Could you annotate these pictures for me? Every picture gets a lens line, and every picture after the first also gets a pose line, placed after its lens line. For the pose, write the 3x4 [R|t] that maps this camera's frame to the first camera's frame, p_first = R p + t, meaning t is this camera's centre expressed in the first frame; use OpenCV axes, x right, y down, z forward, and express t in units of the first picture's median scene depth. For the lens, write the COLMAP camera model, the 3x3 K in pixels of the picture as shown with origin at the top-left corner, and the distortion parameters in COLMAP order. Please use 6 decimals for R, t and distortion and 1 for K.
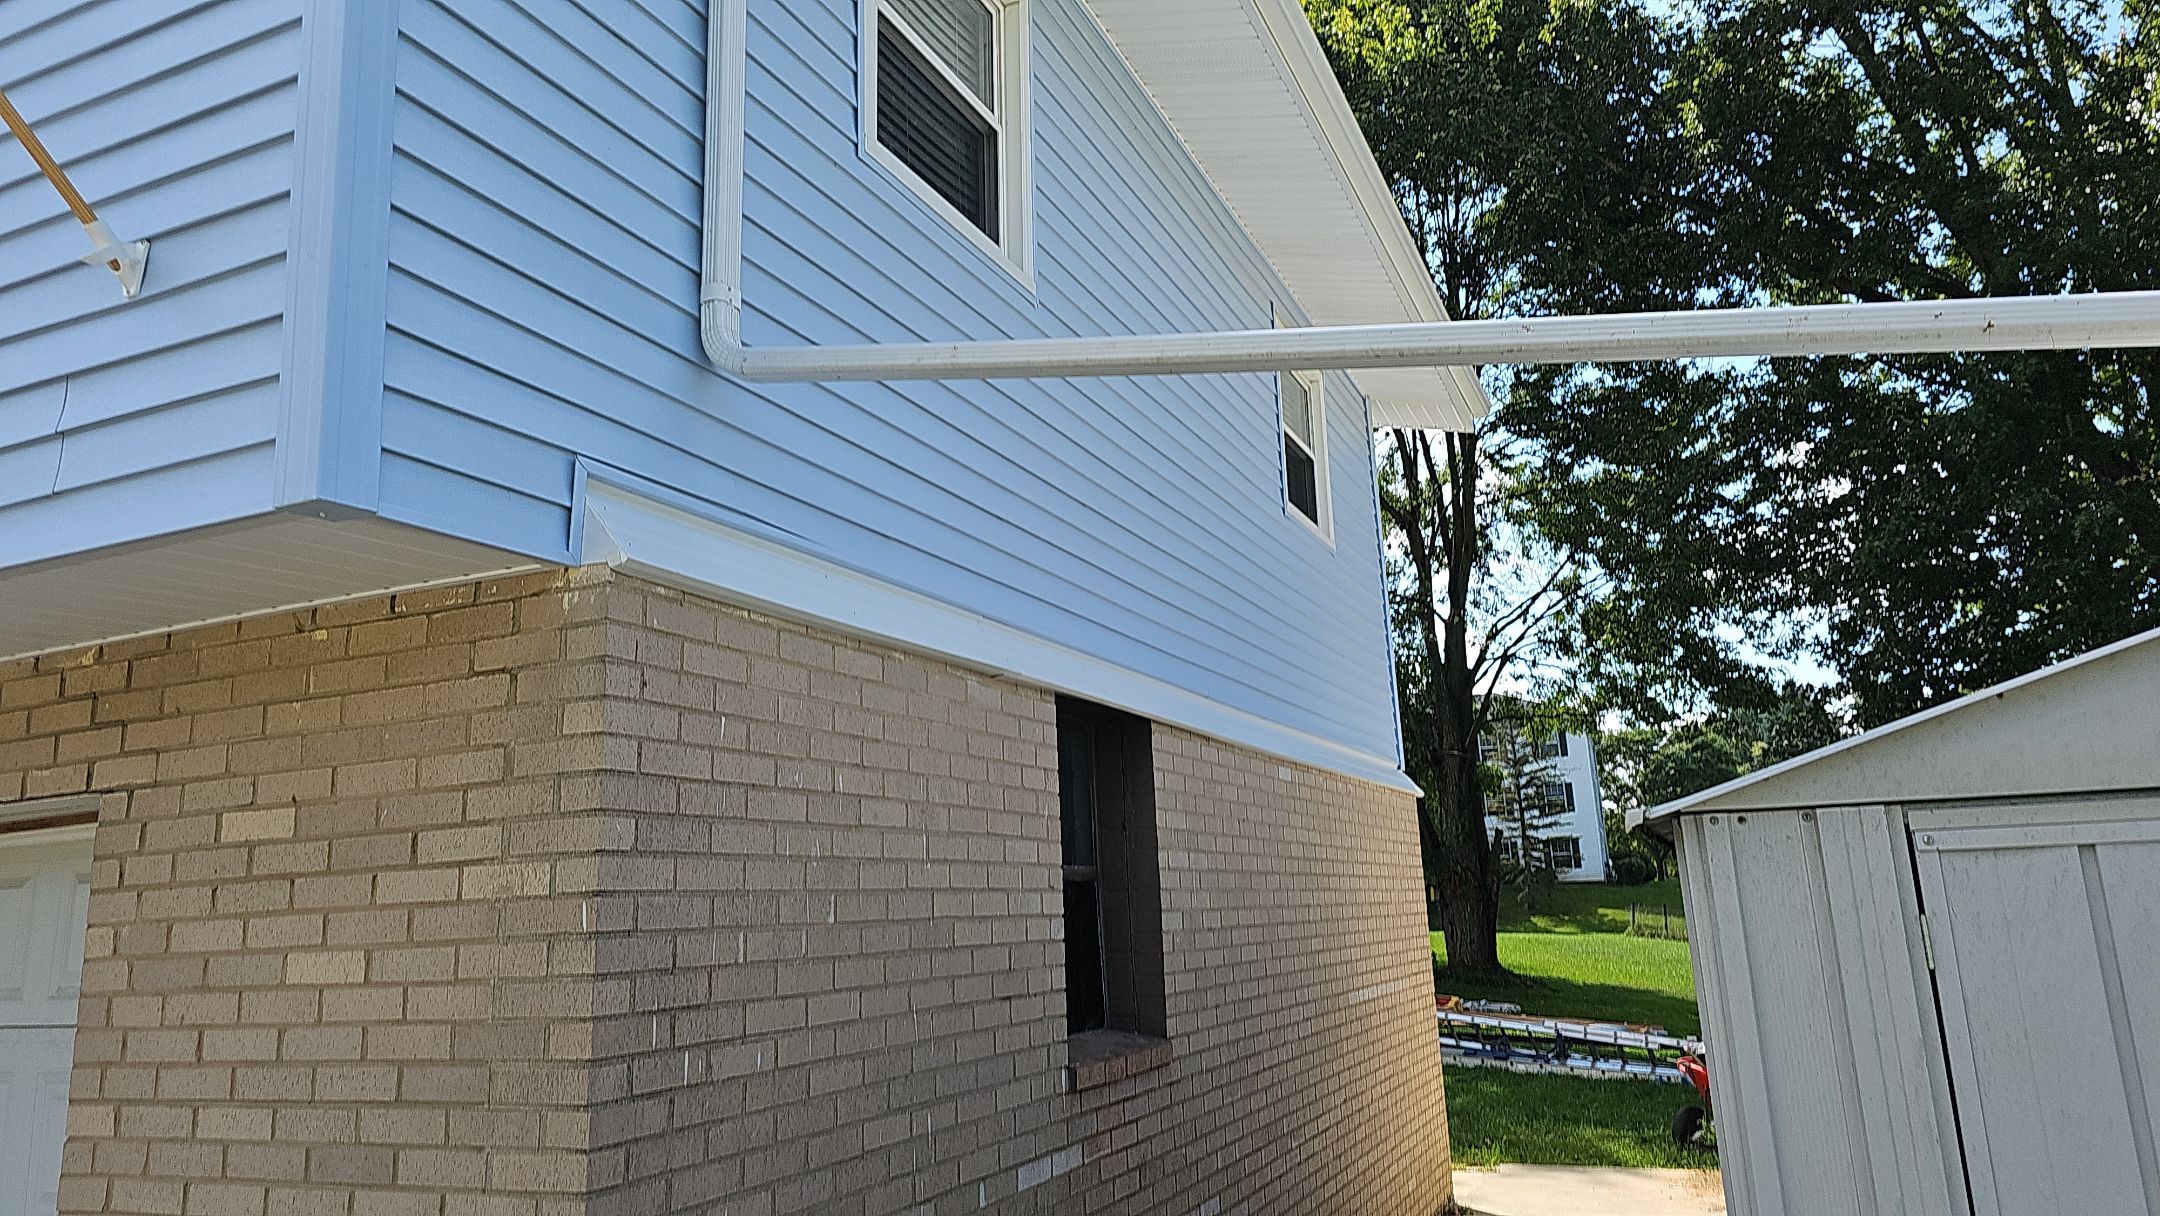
lens RADIAL K [[1428.2, 0, 1040.7], [0, 1428.2, 594.4], [0, 0, 1]] dist [0.055794, -0.054540]
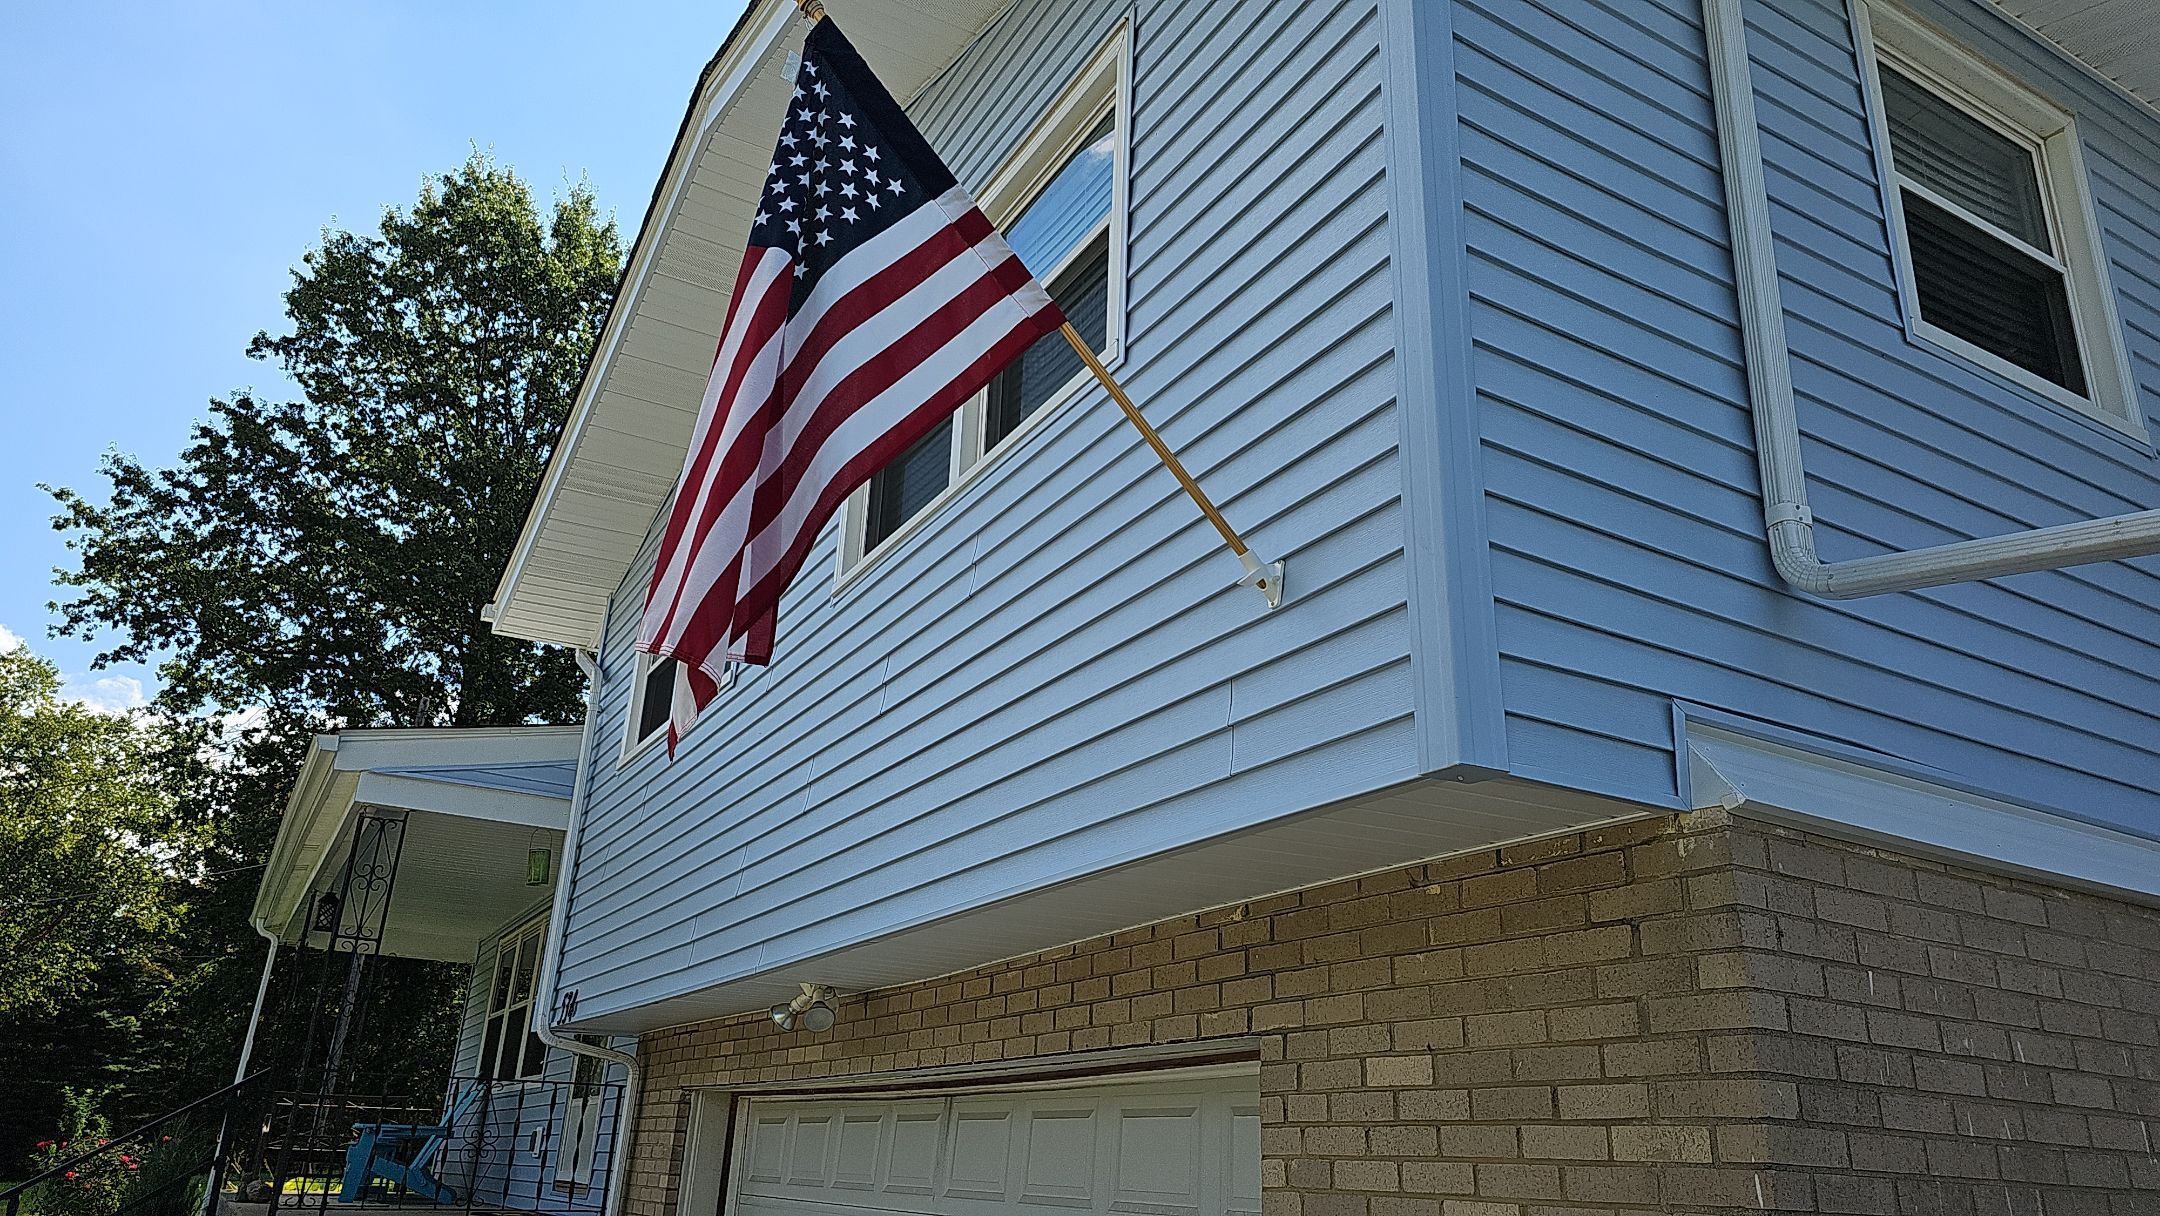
lens RADIAL K [[1428.2, 0, 1067.3], [0, 1428.2, 606.2], [0, 0, 1]] dist [0.055794, -0.054540]
pose [[0.811625, -0.144334, -0.566067, -0.086968], [0.053144, 0.983222, -0.174501, -0.007802], [0.581756, 0.111546, 0.805678, -0.051556]]
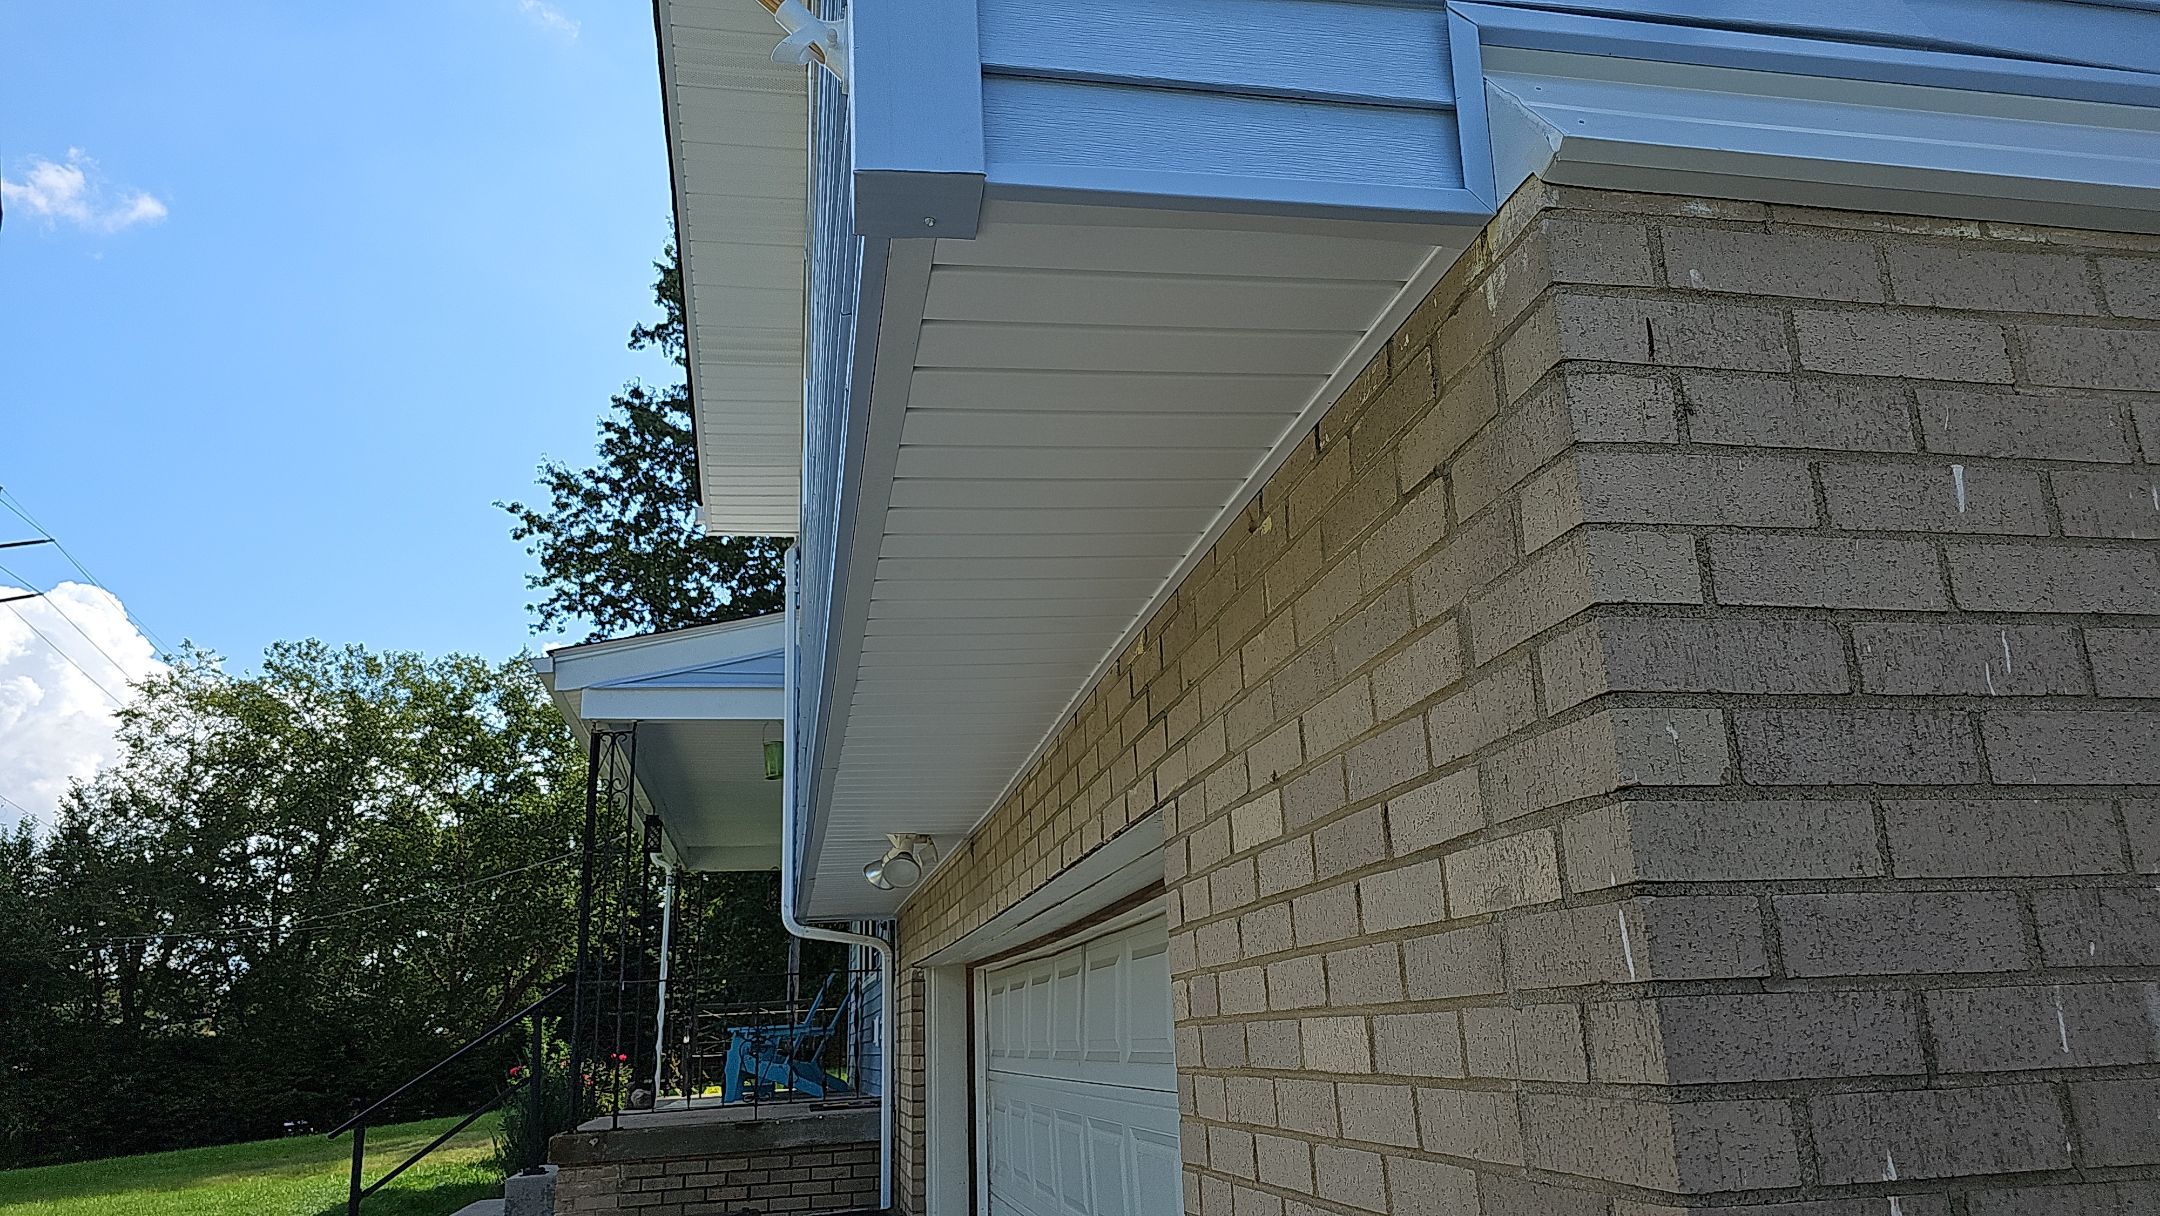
lens RADIAL K [[1428.2, 0, 1115.8], [0, 1428.2, 620.8], [0, 0, 1]] dist [0.055794, -0.054540]
pose [[0.594626, -0.208489, -0.776500, -0.052408], [0.192823, 0.974587, -0.114016, 0.136737], [0.780538, -0.081930, 0.619716, 0.570932]]
